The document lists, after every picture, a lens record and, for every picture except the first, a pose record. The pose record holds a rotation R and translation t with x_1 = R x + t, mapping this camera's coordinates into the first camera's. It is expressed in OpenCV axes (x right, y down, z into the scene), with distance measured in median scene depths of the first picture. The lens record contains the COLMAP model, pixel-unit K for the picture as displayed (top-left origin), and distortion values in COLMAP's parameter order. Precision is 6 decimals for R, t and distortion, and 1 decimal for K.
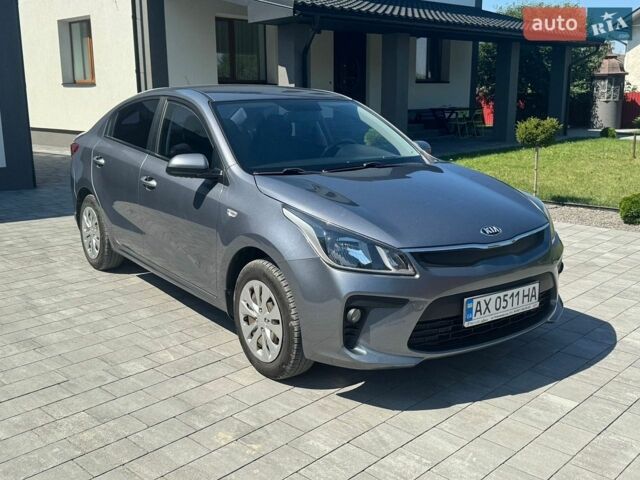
lens RADIAL K [[674.5, 0, 320.0], [0, 674.5, 240.0], [0, 0, 1]] dist [0.177389, -0.394452]
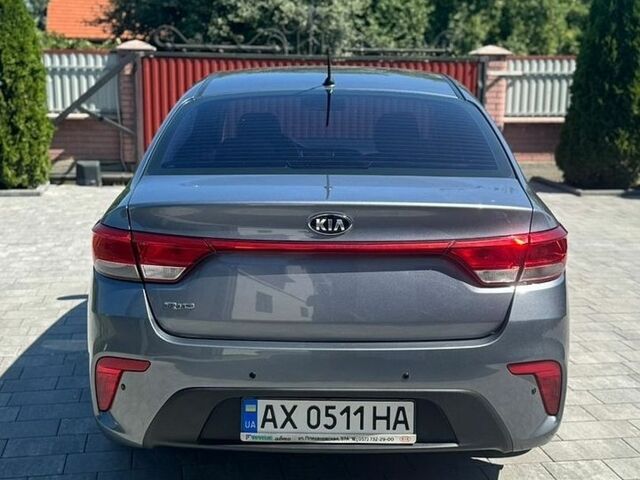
lens RADIAL K [[904.1, 0, 321.0], [0, 904.1, 224.2], [0, 0, 1]] dist [0.108445, -0.078992]
pose [[-0.803687, -0.105380, 0.585646, -0.960598], [0.125570, 0.931996, 0.340022, -0.575130], [-0.581652, 0.346811, -0.735801, 2.532211]]
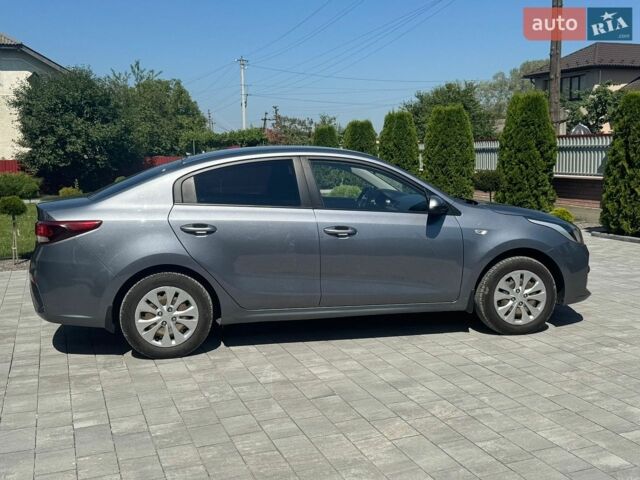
lens RADIAL K [[671.1, 0, 320.0], [0, 671.1, 240.0], [0, 0, 1]] dist [0.238182, -0.579213]
pose [[0.419696, -0.119646, 0.899744, -1.643103], [0.211507, 0.976877, 0.031243, -0.147353], [-0.882678, 0.177189, 0.435298, 0.727451]]
